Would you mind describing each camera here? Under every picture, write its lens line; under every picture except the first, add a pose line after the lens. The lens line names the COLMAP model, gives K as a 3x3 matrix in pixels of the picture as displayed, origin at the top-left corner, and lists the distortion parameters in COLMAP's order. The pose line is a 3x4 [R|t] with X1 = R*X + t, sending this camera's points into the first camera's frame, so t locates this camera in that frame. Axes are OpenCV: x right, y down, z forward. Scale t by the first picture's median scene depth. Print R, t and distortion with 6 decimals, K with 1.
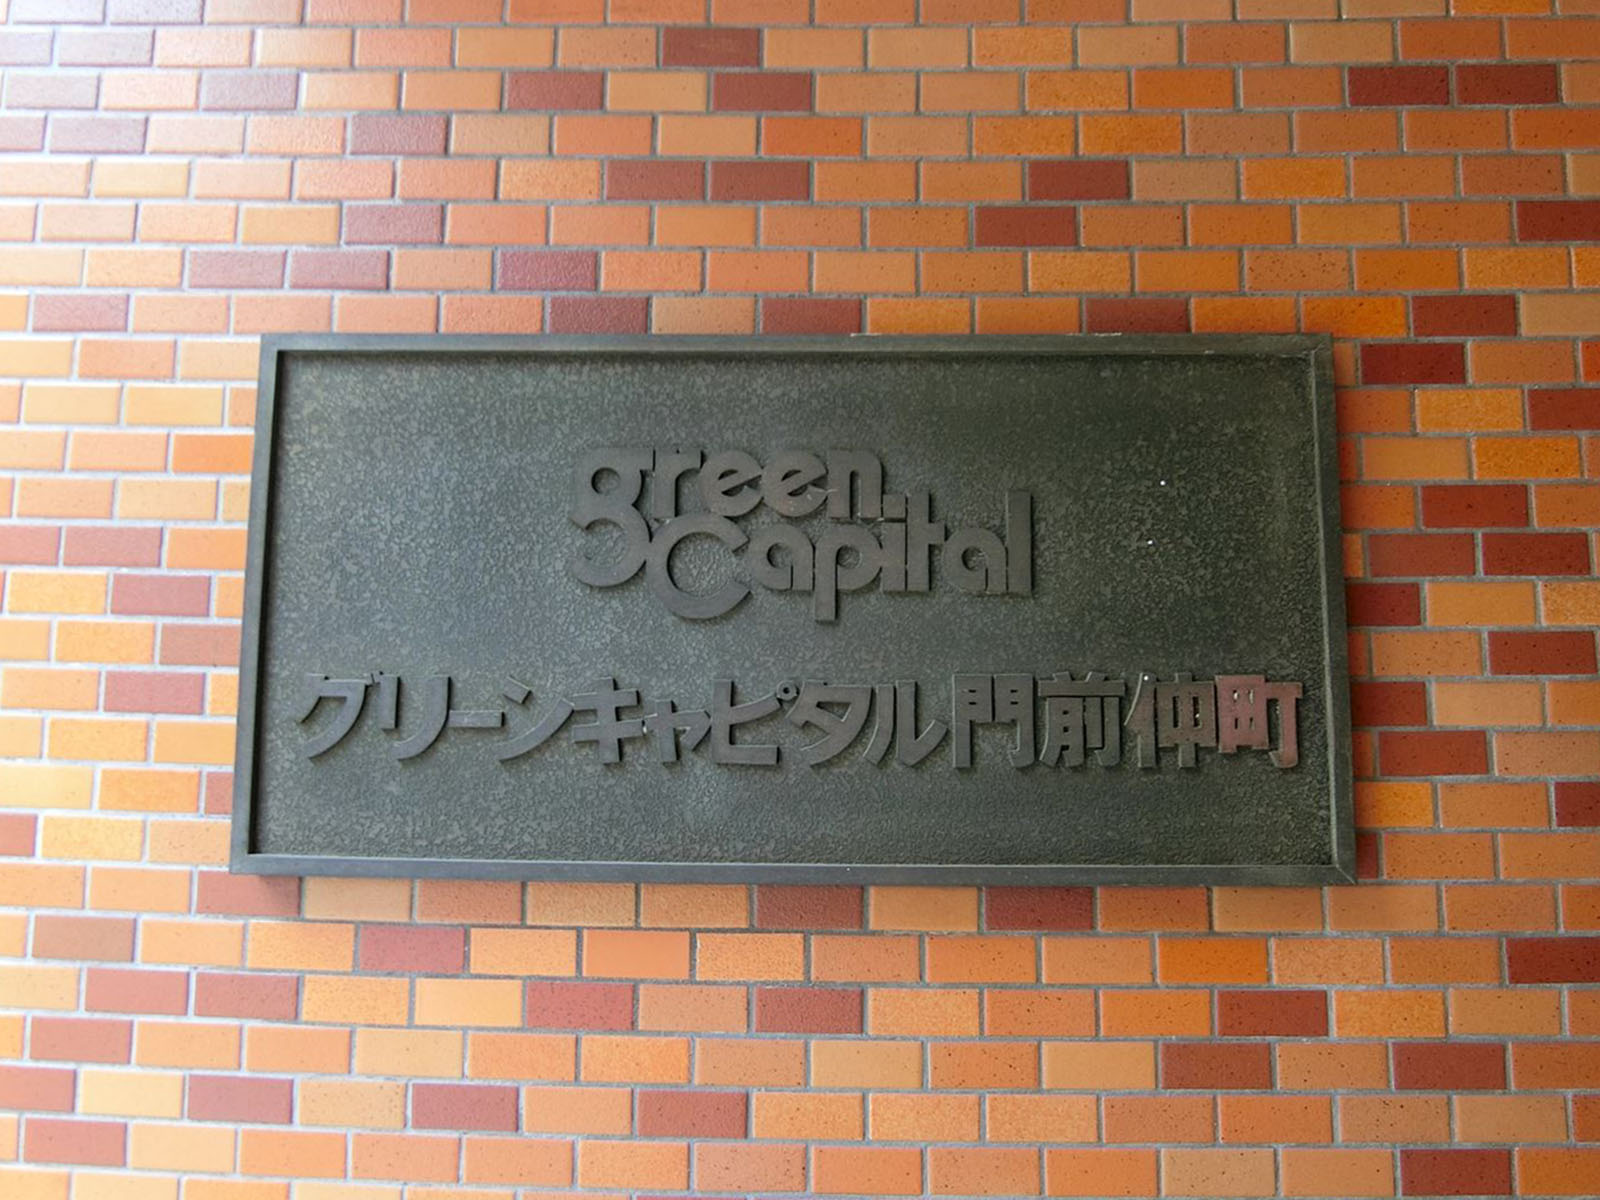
lens RADIAL K [[876.9, 0, 800.0], [0, 876.9, 600.0], [0, 0, 1]] dist [-0.001084, -0.000442]
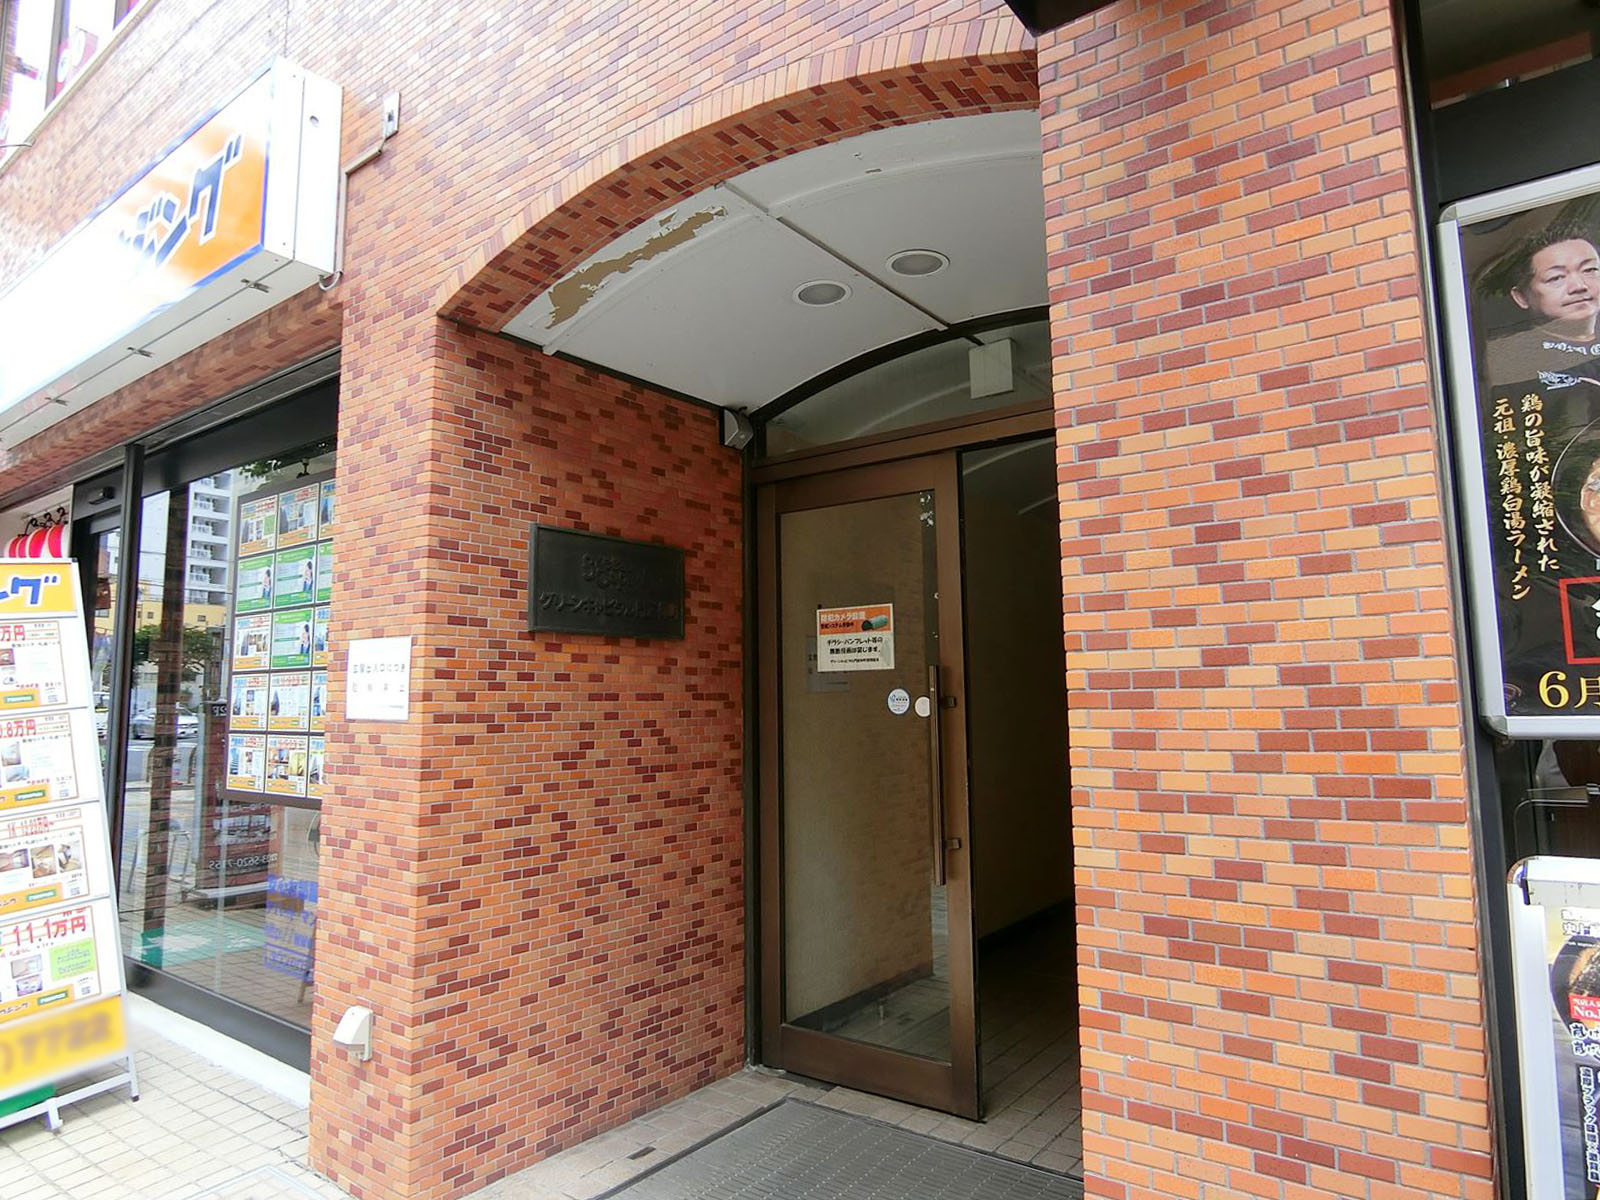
lens RADIAL K [[964.6, 0, 800.0], [0, 964.6, 600.0], [0, 0, 1]] dist [-0.000207, -0.000037]
pose [[0.584818, 0.070198, 0.808122, -4.064372], [-0.051420, 0.997453, -0.049433, 0.318562], [-0.809533, -0.012644, 0.586938, -3.370952]]
